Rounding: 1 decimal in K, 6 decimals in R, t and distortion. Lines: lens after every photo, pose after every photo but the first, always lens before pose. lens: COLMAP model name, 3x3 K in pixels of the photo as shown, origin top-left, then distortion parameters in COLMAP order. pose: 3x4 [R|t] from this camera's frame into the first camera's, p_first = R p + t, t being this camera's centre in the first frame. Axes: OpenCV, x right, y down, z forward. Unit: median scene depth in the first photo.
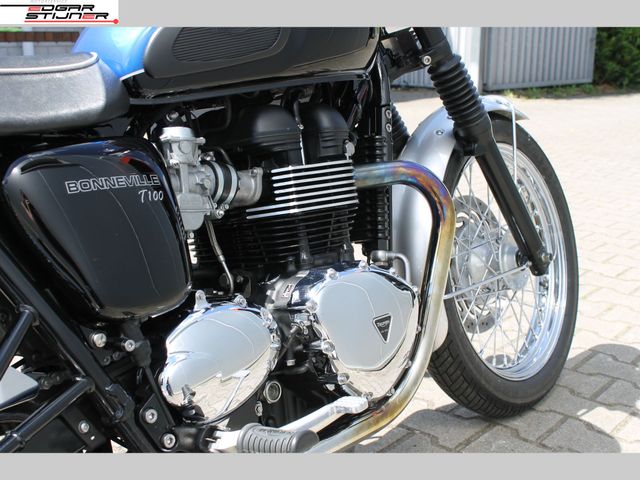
lens RADIAL K [[824.6, 0, 320.0], [0, 824.6, 240.0], [0, 0, 1]] dist [-0.078281, 0.053110]
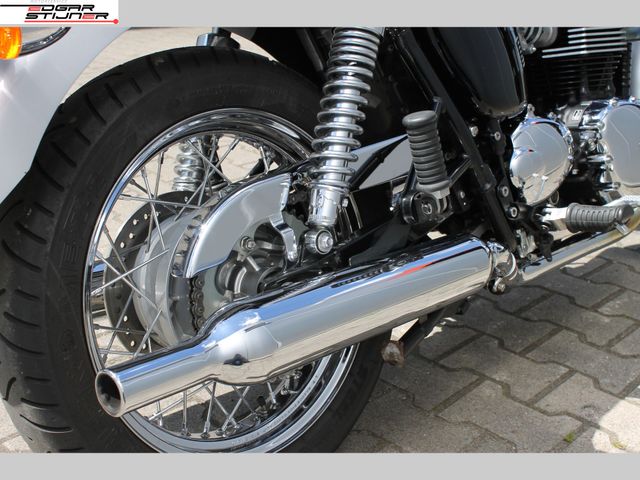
lens RADIAL K [[824.6, 0, 320.0], [0, 824.6, 240.0], [0, 0, 1]] dist [-0.078281, 0.053110]
pose [[0.996210, 0.050806, -0.070593, -0.333485], [-0.042256, 0.992146, 0.117735, 0.120798], [0.076021, -0.114306, 0.990533, -0.297644]]
